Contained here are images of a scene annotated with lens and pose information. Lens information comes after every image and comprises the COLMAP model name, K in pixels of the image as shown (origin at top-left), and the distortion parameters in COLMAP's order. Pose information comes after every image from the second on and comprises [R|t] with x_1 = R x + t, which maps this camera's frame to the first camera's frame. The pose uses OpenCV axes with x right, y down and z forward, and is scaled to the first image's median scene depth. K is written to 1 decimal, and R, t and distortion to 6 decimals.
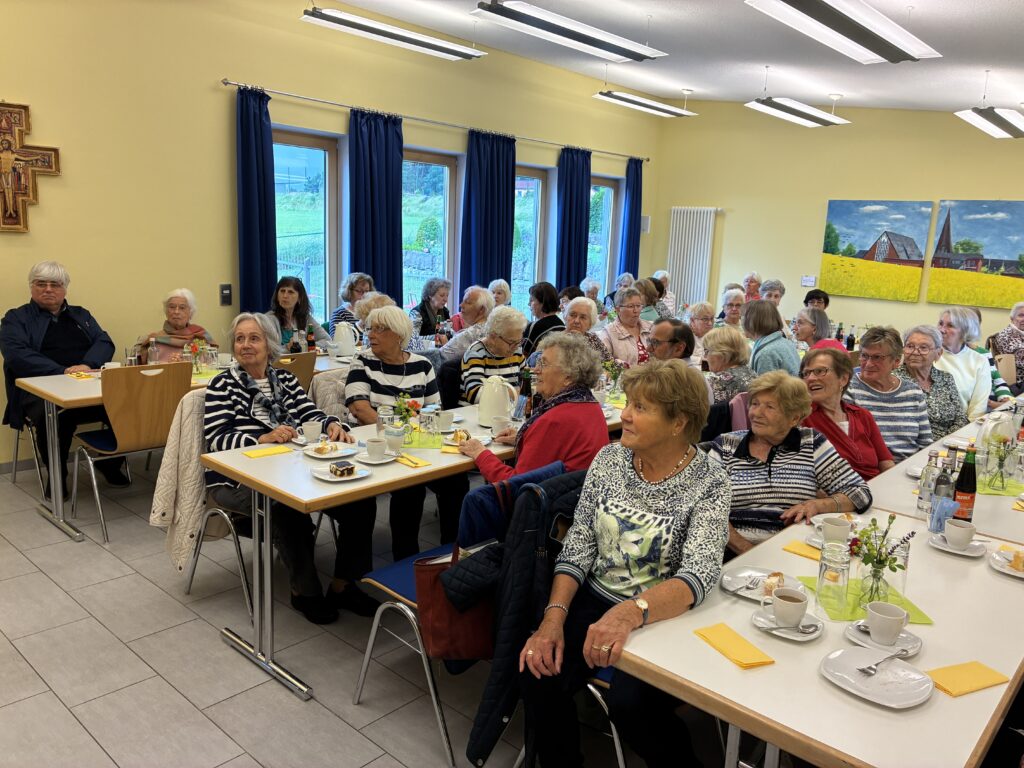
lens RADIAL K [[782.3, 0, 507.9], [0, 782.3, 390.0], [0, 0, 1]] dist [0.052387, -0.051027]
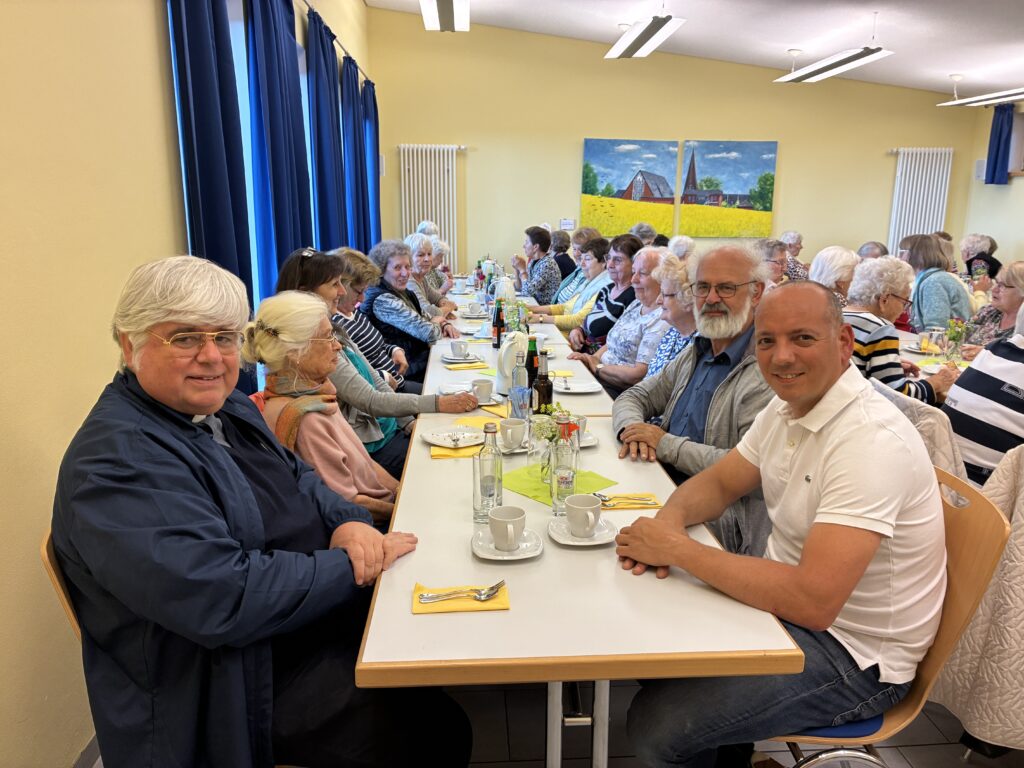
lens RADIAL K [[782.3, 0, 510.3], [0, 782.3, 377.2], [0, 0, 1]] dist [0.052387, -0.051027]
pose [[0.690755, -0.189740, 0.697751, -2.459776], [0.159120, 0.981191, 0.109291, -0.460588], [-0.705364, 0.035533, 0.707954, 2.469247]]
